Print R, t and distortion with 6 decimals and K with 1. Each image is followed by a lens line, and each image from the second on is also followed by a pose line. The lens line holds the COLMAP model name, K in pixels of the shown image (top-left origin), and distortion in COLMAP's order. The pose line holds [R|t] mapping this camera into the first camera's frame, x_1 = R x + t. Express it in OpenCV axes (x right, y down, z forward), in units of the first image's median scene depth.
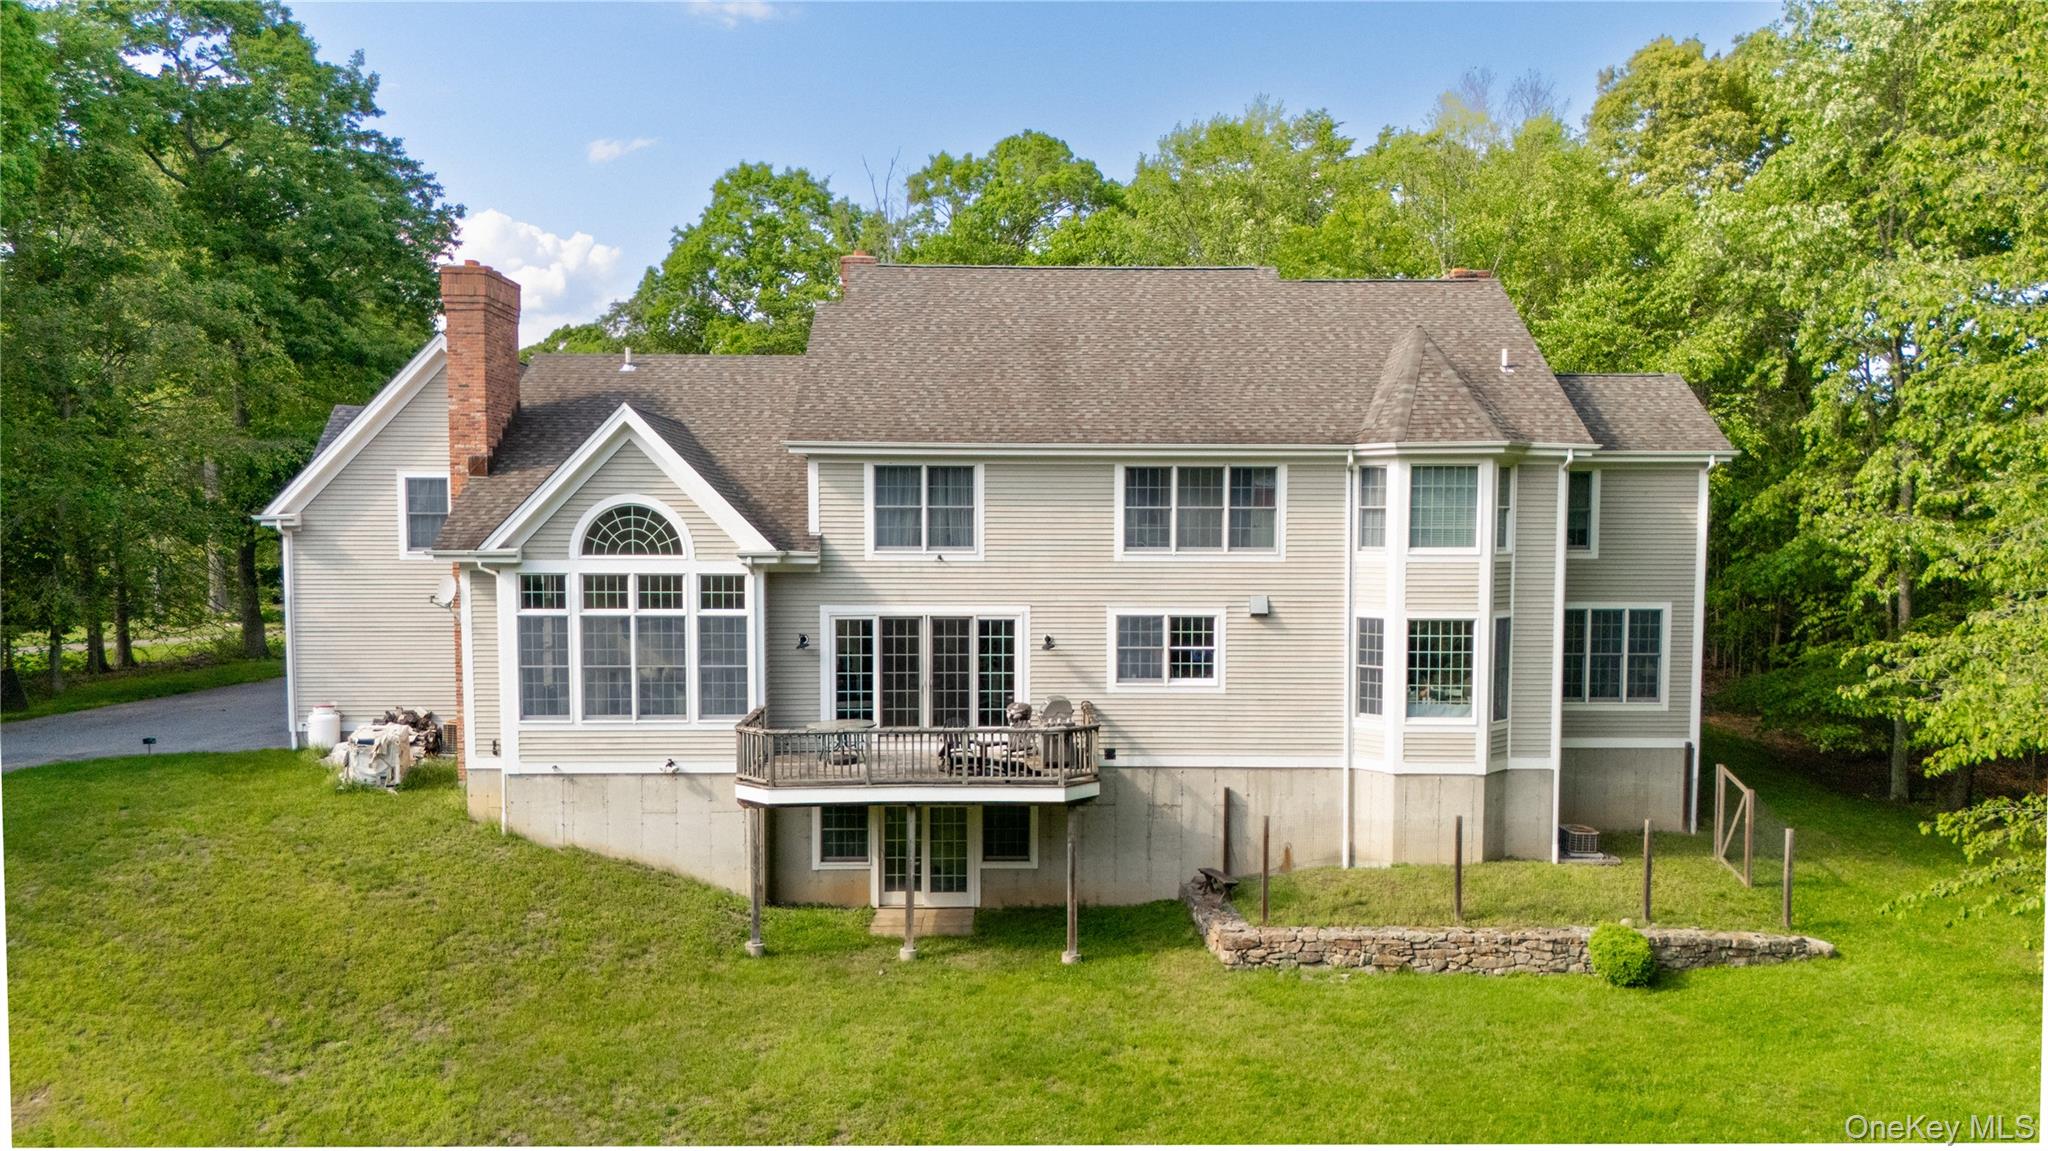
lens RADIAL K [[1560.6, 0, 1019.0], [0, 1560.6, 653.7], [0, 0, 1]] dist [0.025153, -0.000215]
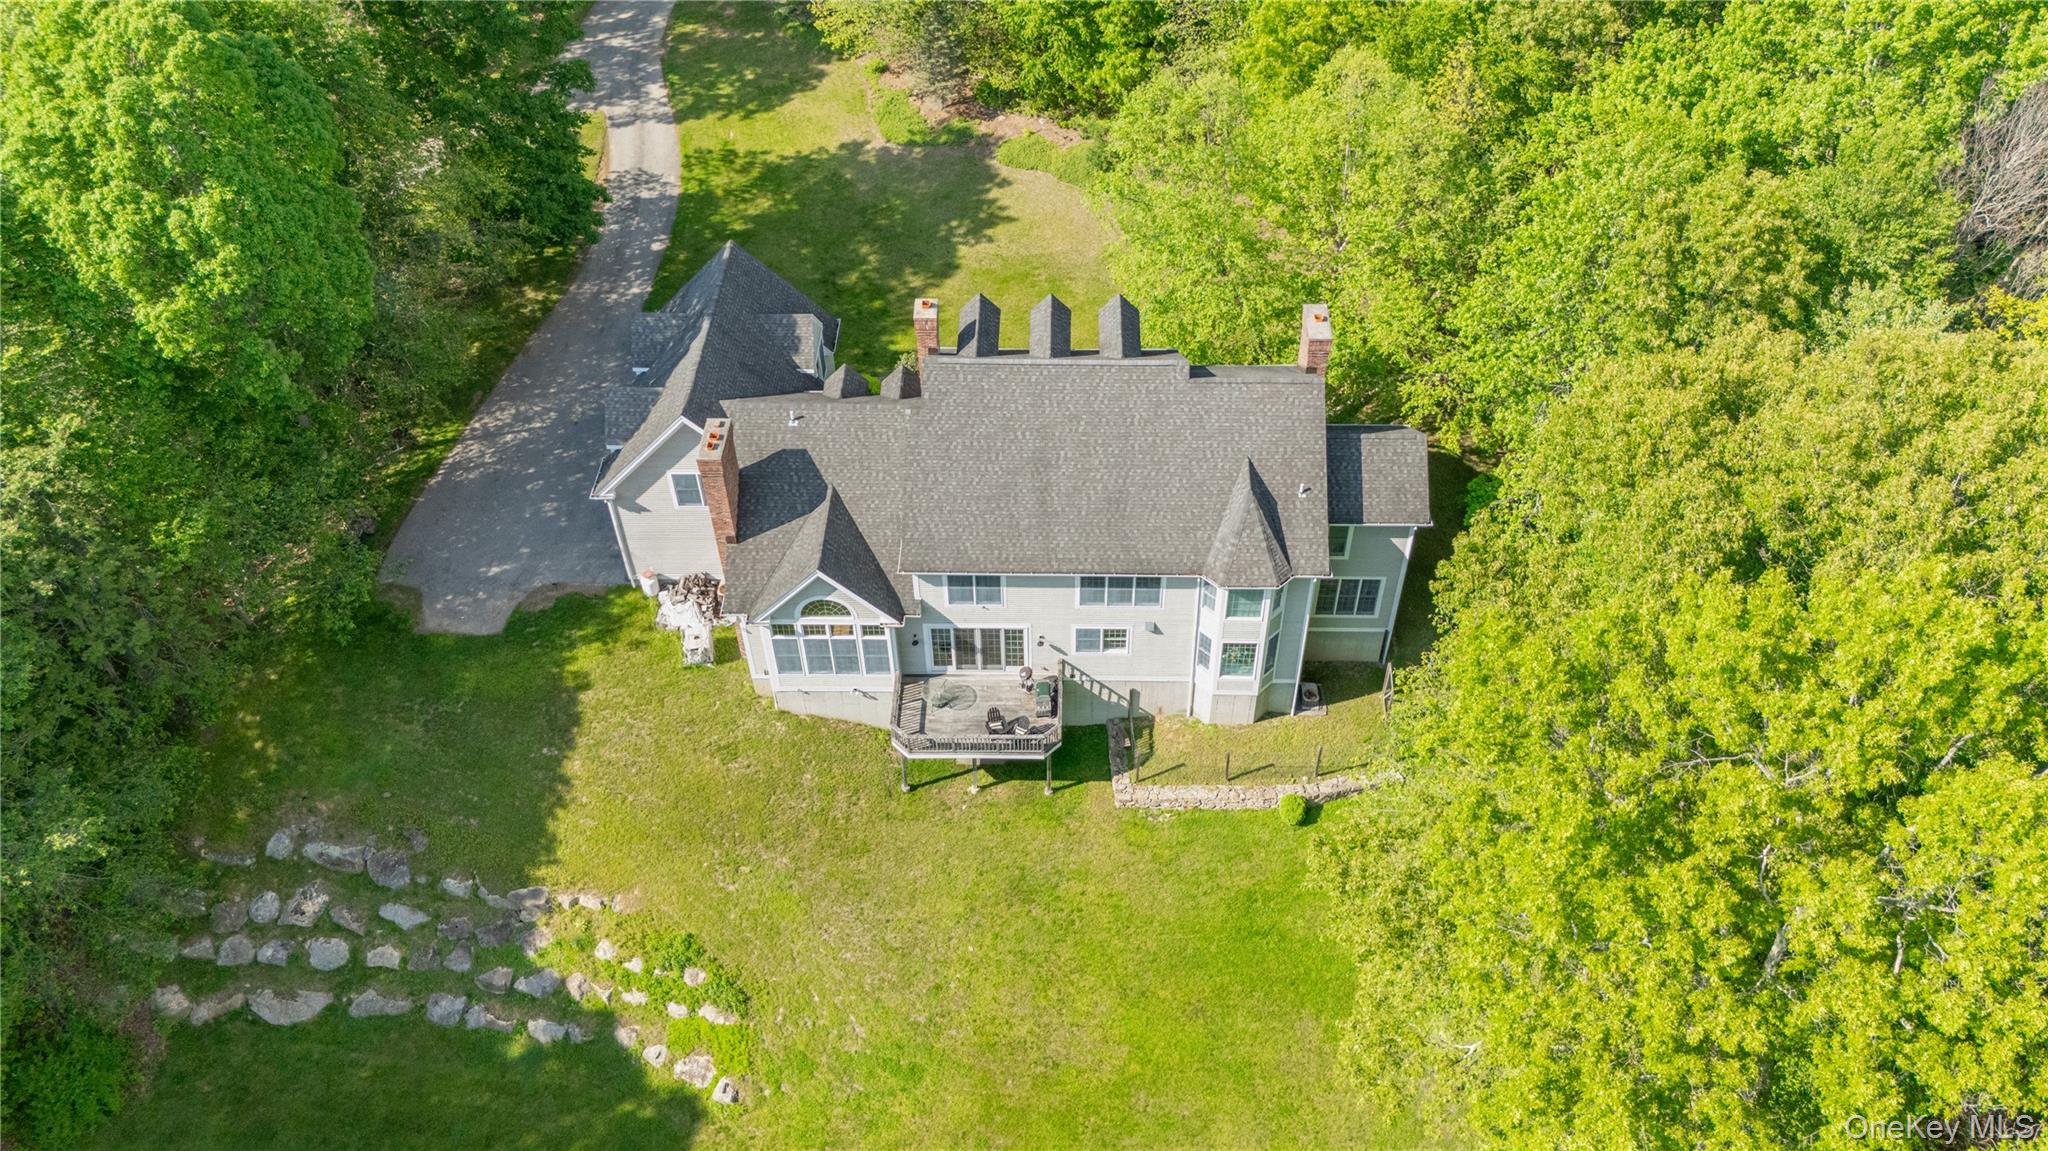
lens RADIAL K [[1560.6, 0, 1019.0], [0, 1560.6, 653.7], [0, 0, 1]] dist [0.025153, -0.000215]
pose [[0.999213, 0.013787, -0.037196, 0.065362], [0.015539, 0.726696, 0.686784, -1.340632], [0.036499, -0.686821, 0.725909, -0.429574]]
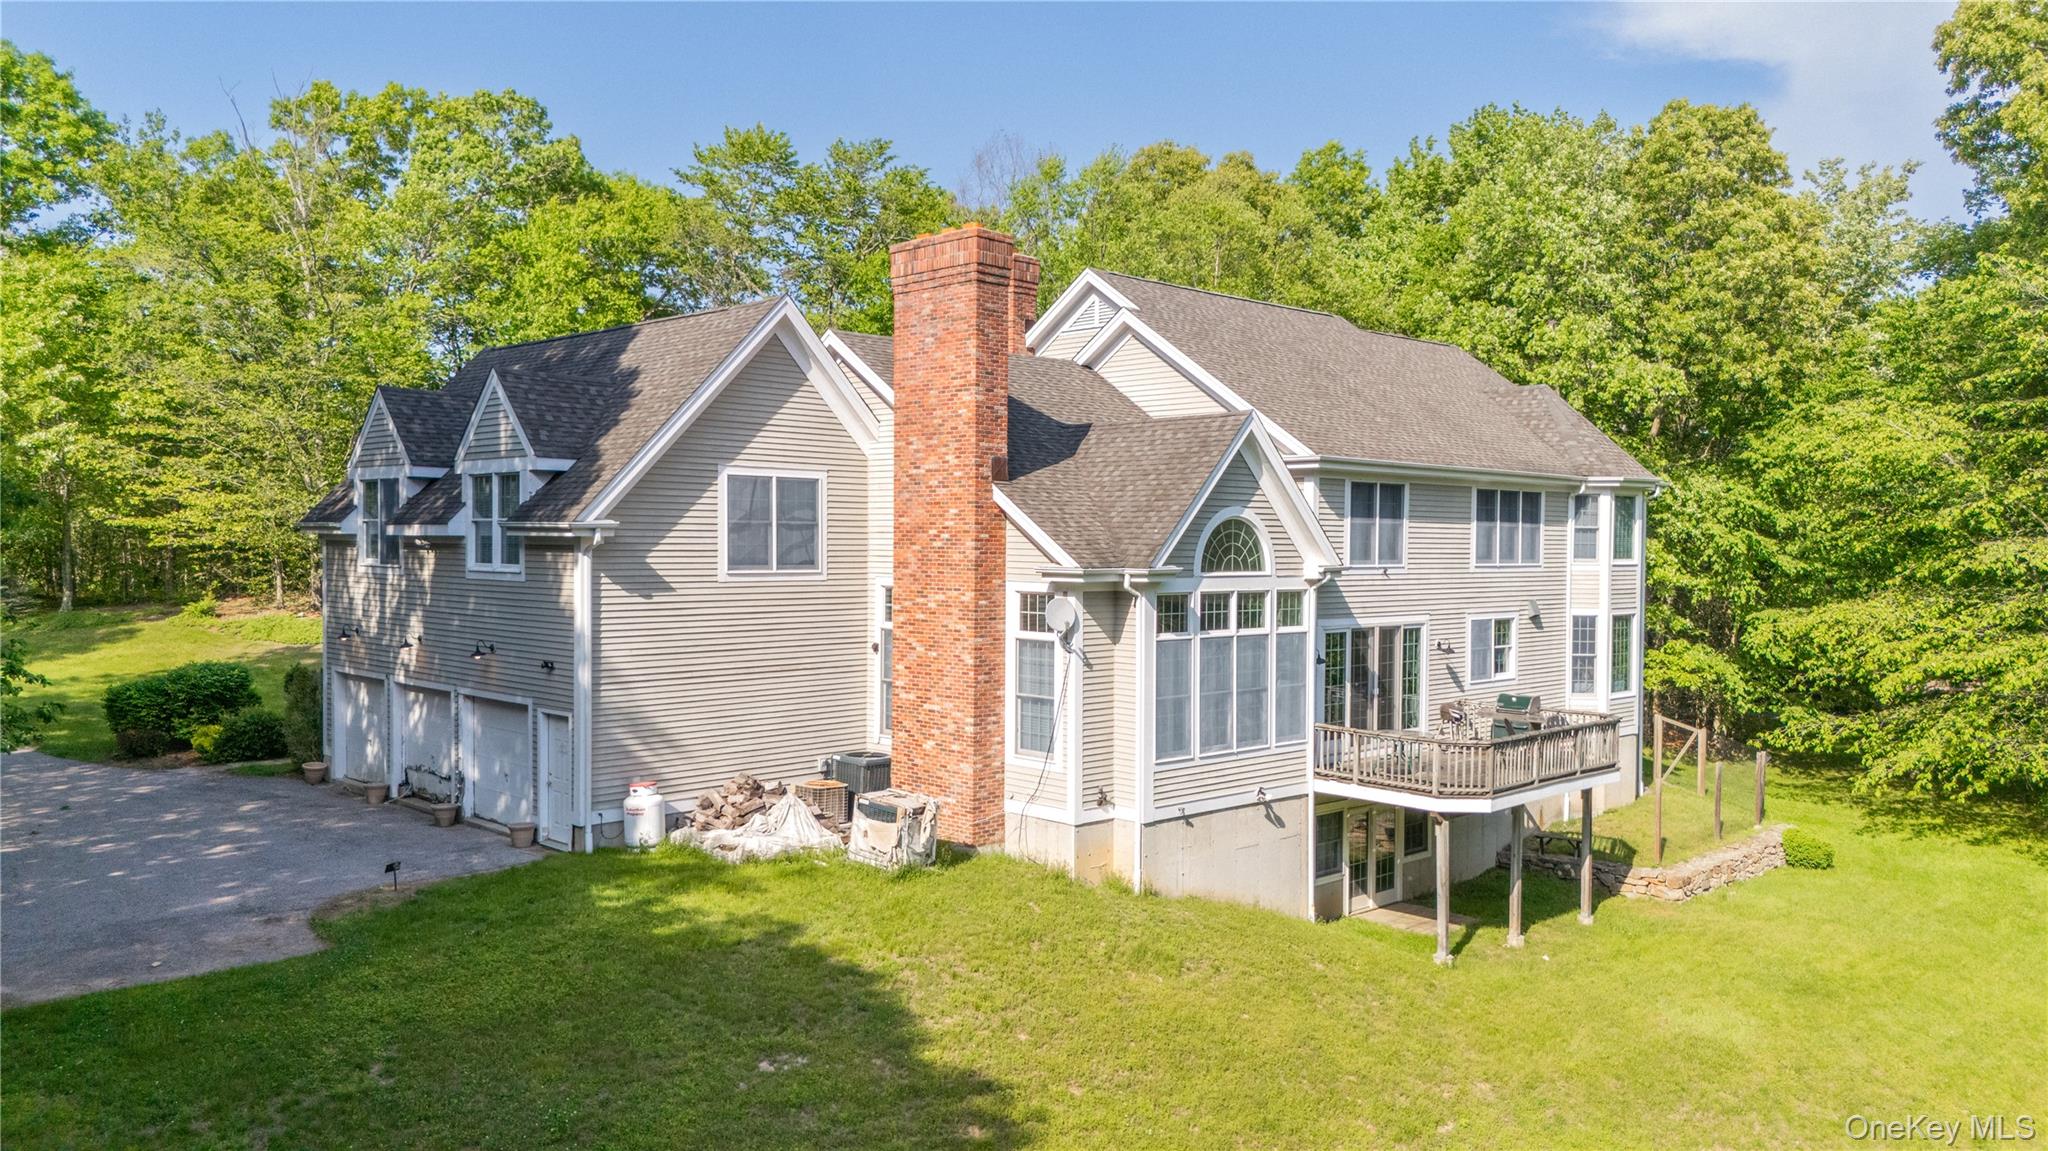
lens RADIAL K [[1560.6, 0, 1019.0], [0, 1560.6, 653.7], [0, 0, 1]] dist [0.025153, -0.000215]
pose [[0.723480, -0.046291, 0.688791, -0.965115], [0.058076, 0.998294, 0.006091, -0.026531], [-0.687898, 0.035595, 0.724934, 0.408343]]
